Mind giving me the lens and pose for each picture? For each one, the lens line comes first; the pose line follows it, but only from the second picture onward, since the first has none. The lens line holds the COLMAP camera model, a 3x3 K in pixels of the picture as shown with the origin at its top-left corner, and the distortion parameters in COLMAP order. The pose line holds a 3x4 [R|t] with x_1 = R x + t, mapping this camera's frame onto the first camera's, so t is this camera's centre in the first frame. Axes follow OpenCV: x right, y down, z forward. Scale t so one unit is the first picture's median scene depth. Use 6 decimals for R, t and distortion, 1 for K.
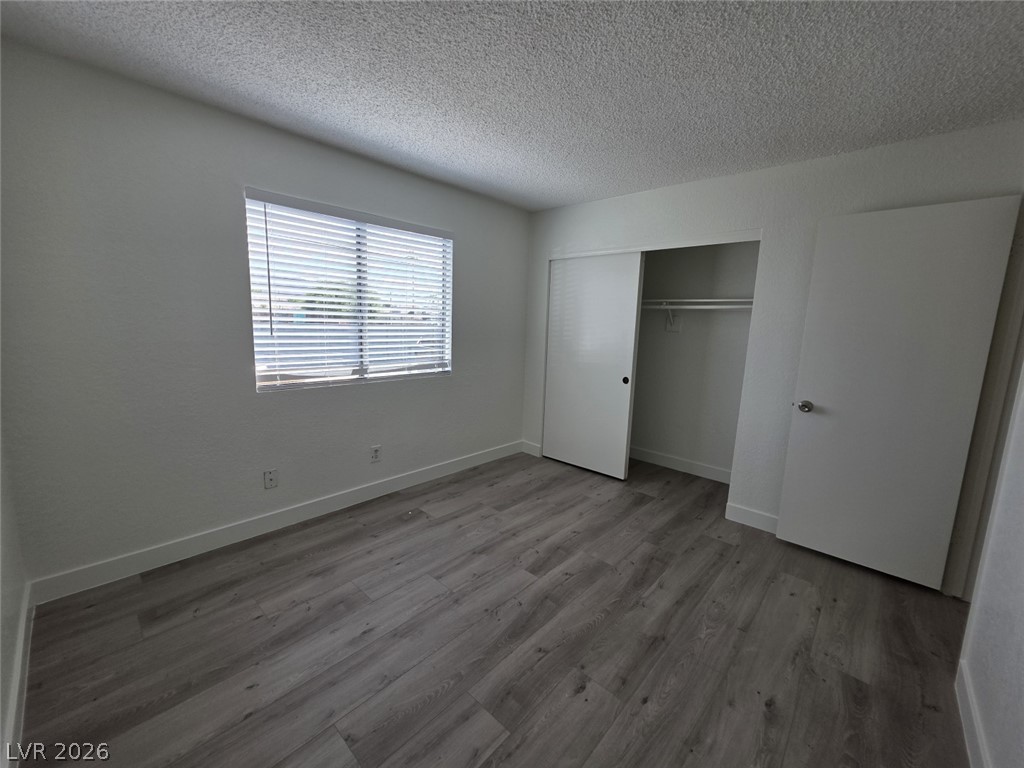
lens RADIAL K [[410.5, 0, 512.0], [0, 410.5, 384.0], [0, 0, 1]] dist [-0.000249, -0.000071]
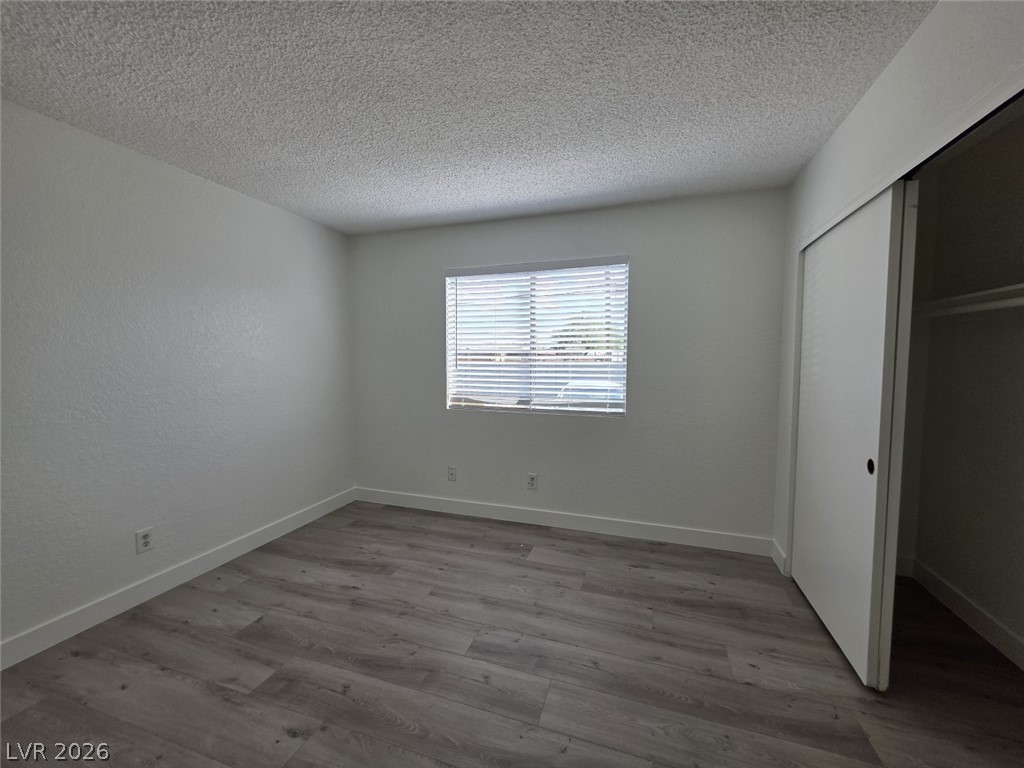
lens RADIAL K [[410.5, 0, 512.0], [0, 410.5, 384.0], [0, 0, 1]] dist [-0.000249, -0.000071]
pose [[0.407979, 0.024917, -0.912651, 0.681719], [-0.129624, 0.991082, -0.030887, -0.044155], [0.903743, 0.130903, 0.407571, 0.549090]]
